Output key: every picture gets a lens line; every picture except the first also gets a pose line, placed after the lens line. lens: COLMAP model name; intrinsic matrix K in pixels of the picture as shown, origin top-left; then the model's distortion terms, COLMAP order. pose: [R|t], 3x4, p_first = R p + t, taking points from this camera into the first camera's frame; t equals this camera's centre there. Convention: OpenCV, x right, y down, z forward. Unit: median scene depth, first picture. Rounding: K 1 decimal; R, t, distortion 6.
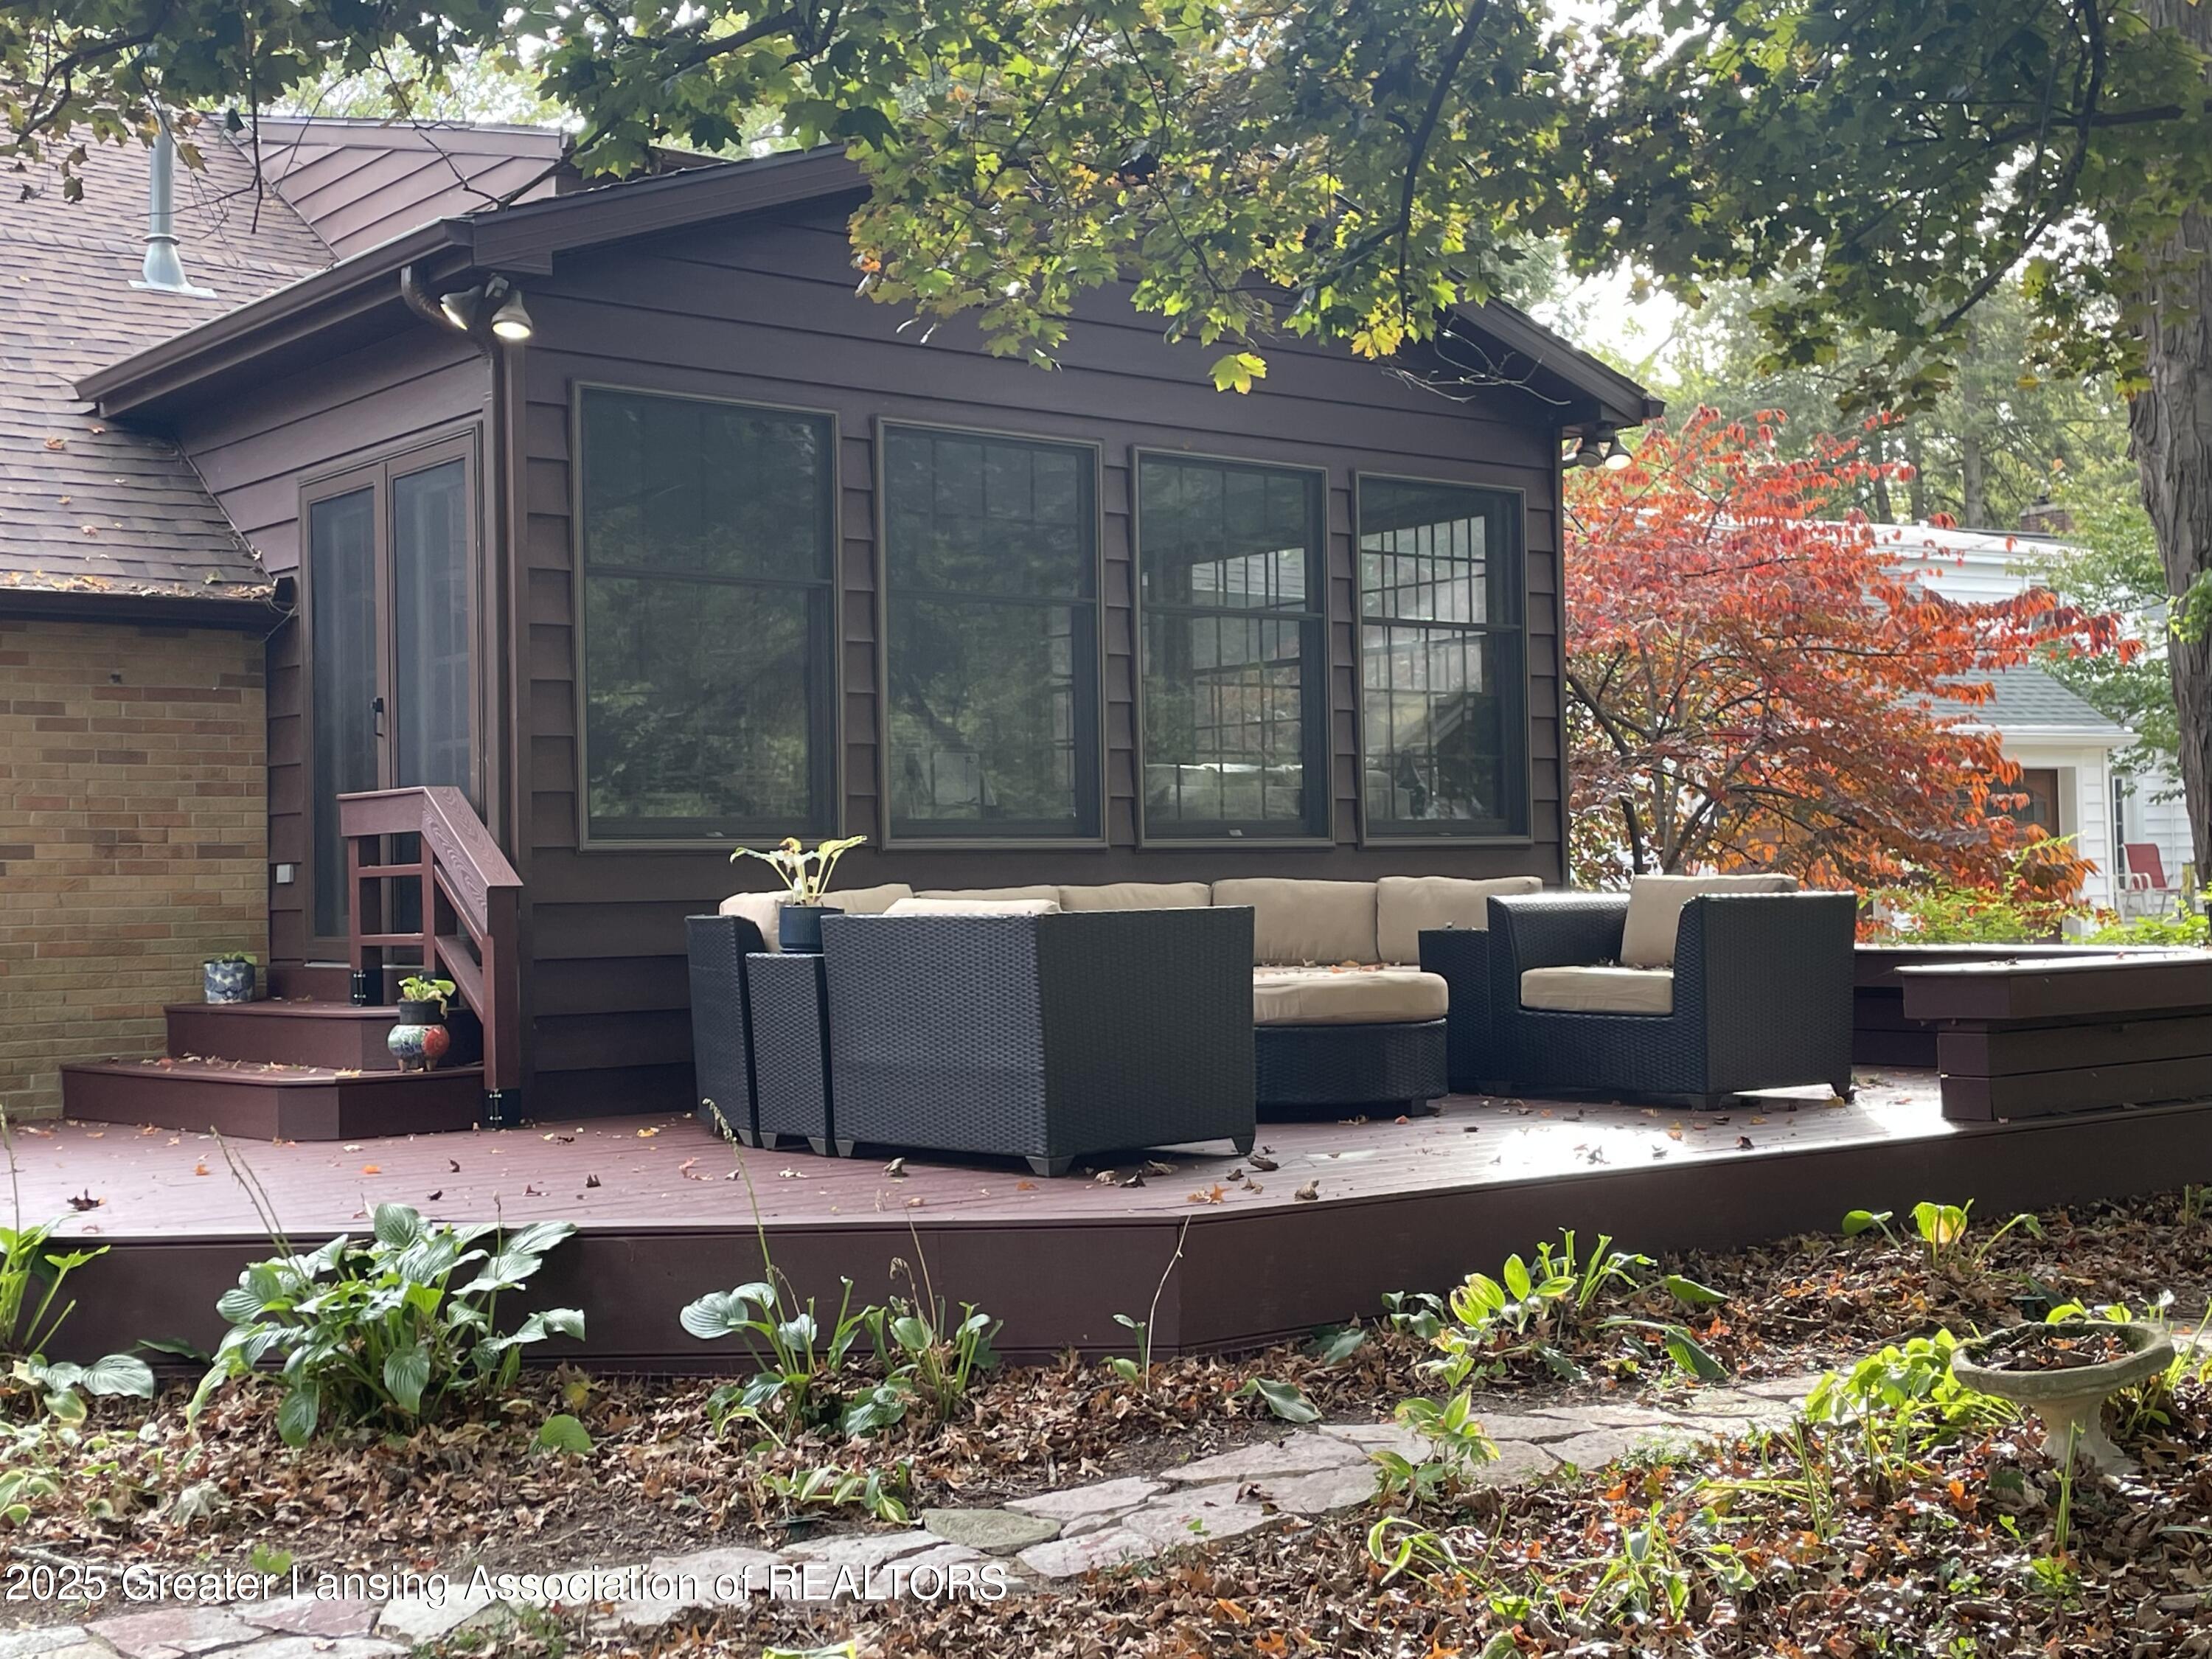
lens RADIAL K [[2753.7, 0, 1106.0], [0, 2753.7, 829.5], [0, 0, 1]] dist [-0.009283, -0.028886]
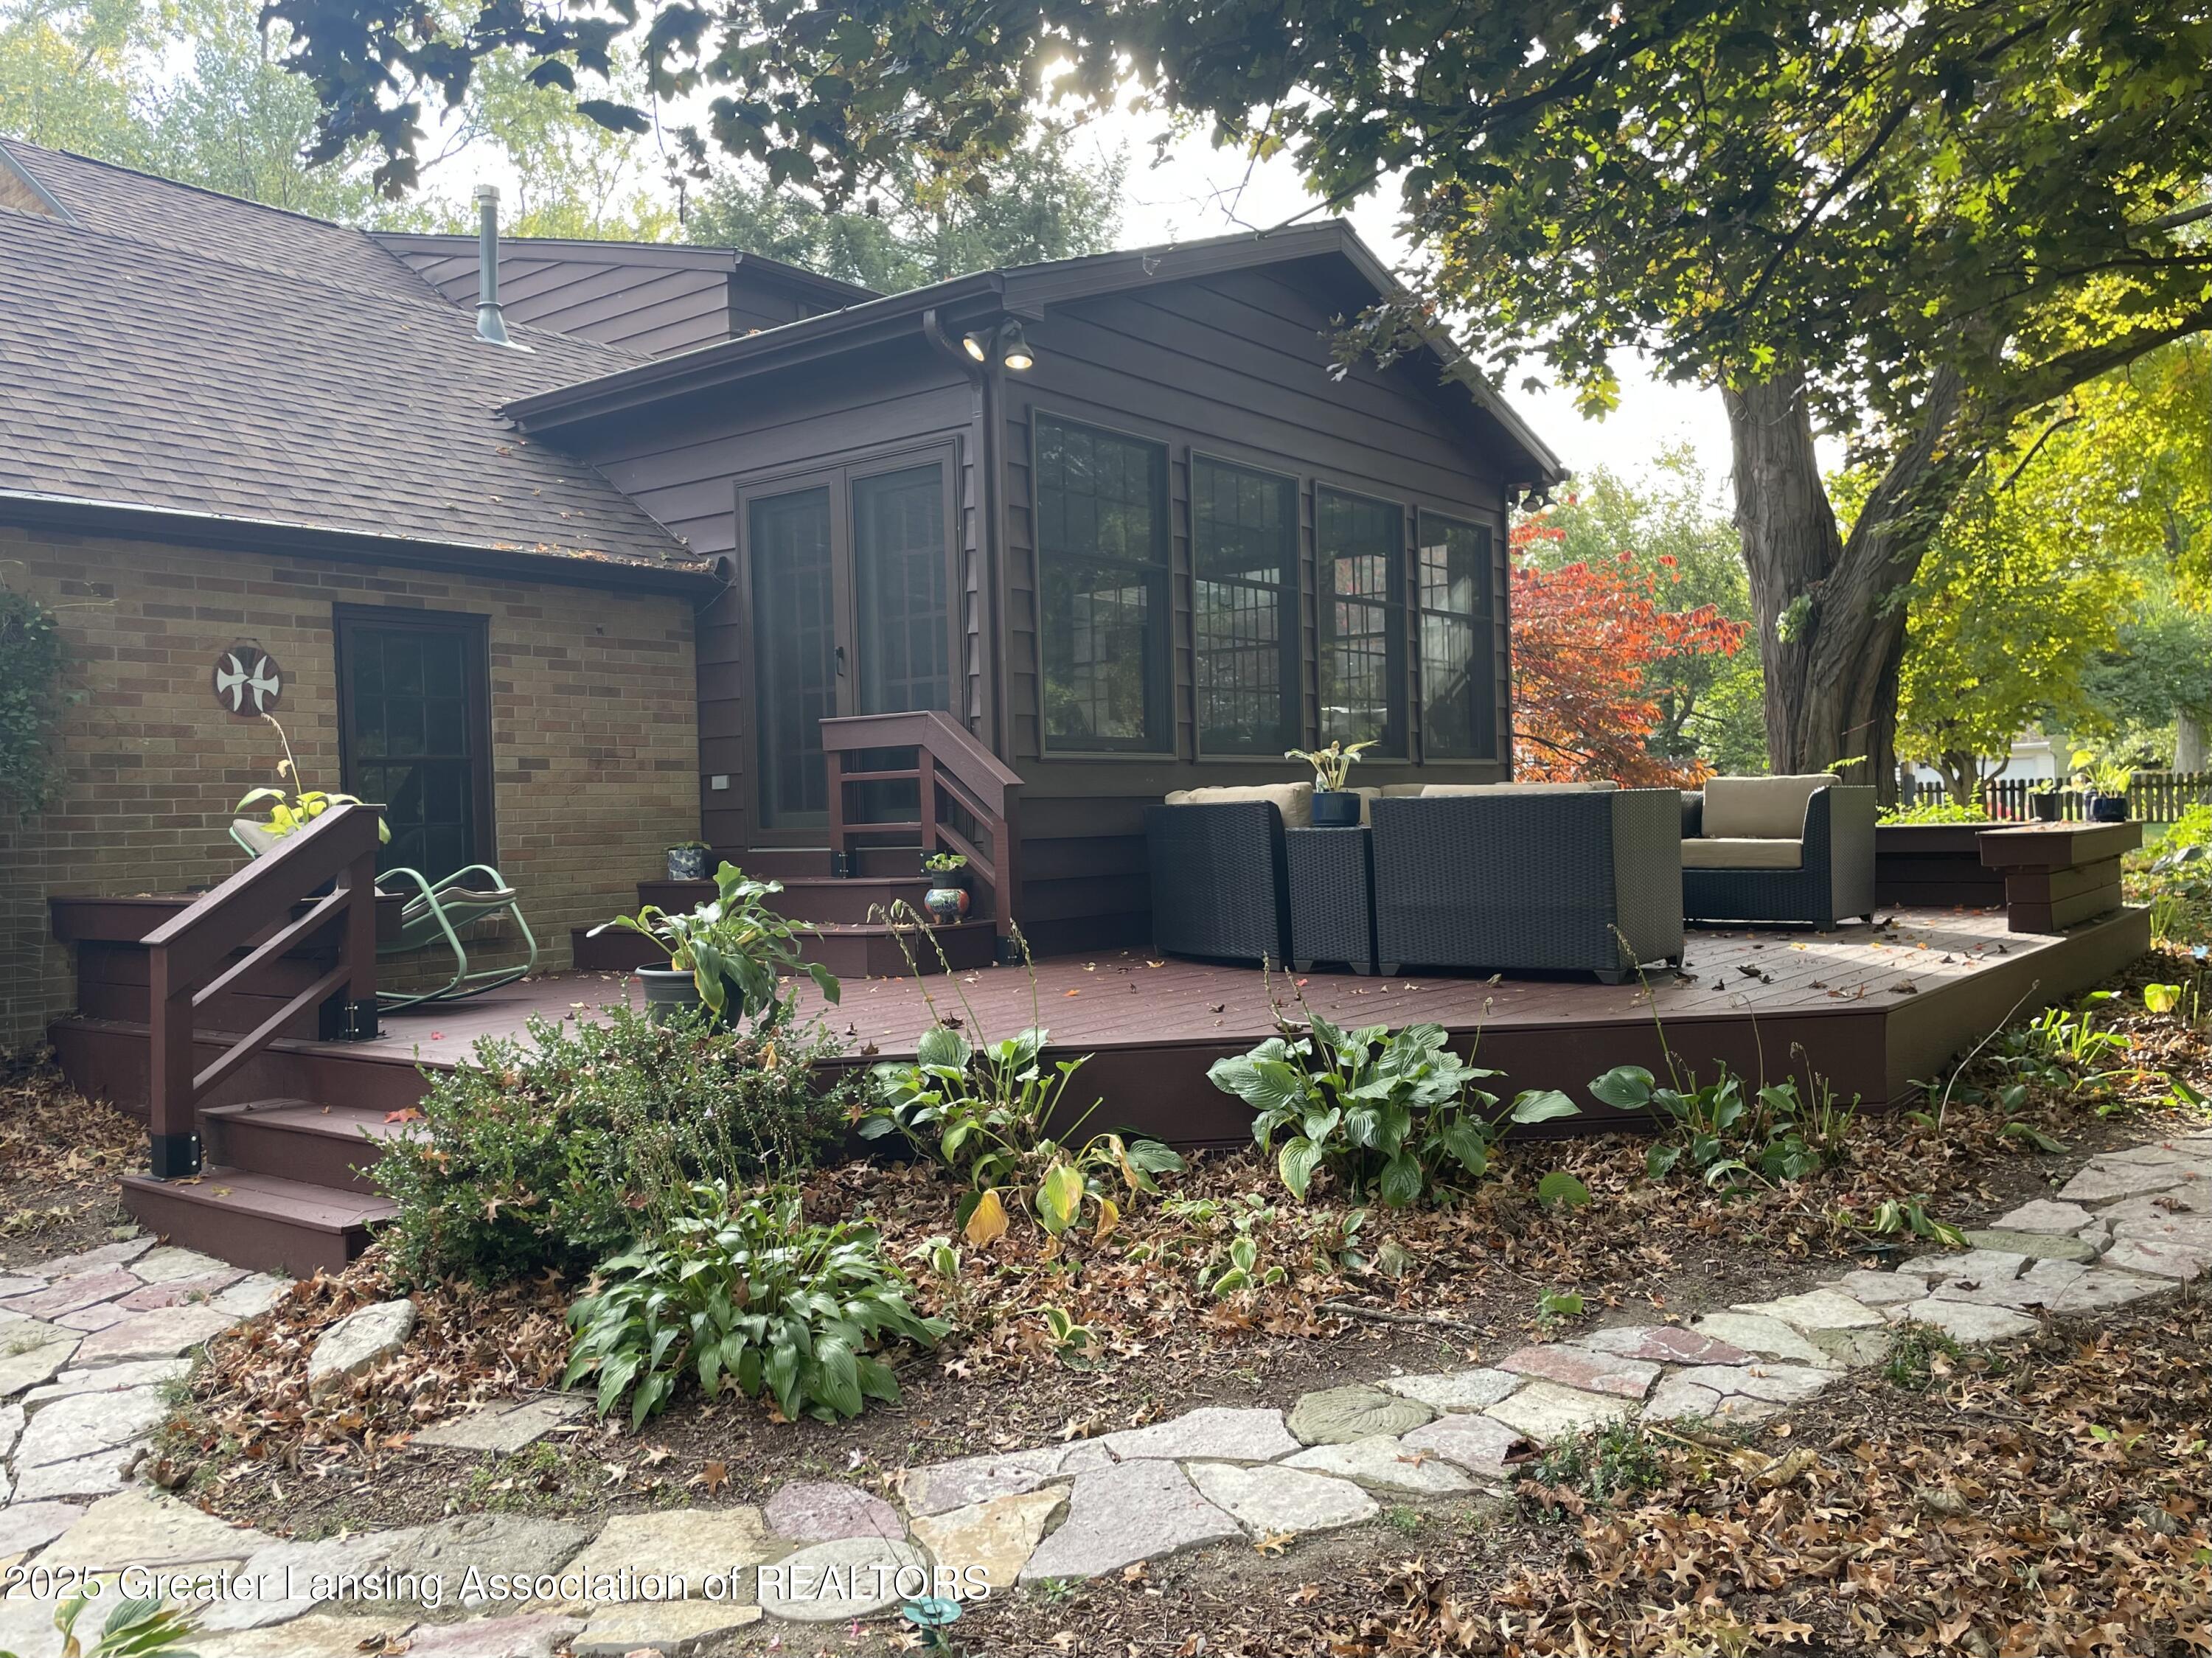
lens RADIAL K [[1784.8, 0, 1106.0], [0, 1784.8, 829.0], [0, 0, 1]] dist [0.005382, 0.000044]
pose [[0.977704, -0.008357, 0.209821, -0.308744], [0.002798, 0.999637, 0.026780, 0.016803], [-0.209969, -0.025595, 0.977373, 0.126505]]
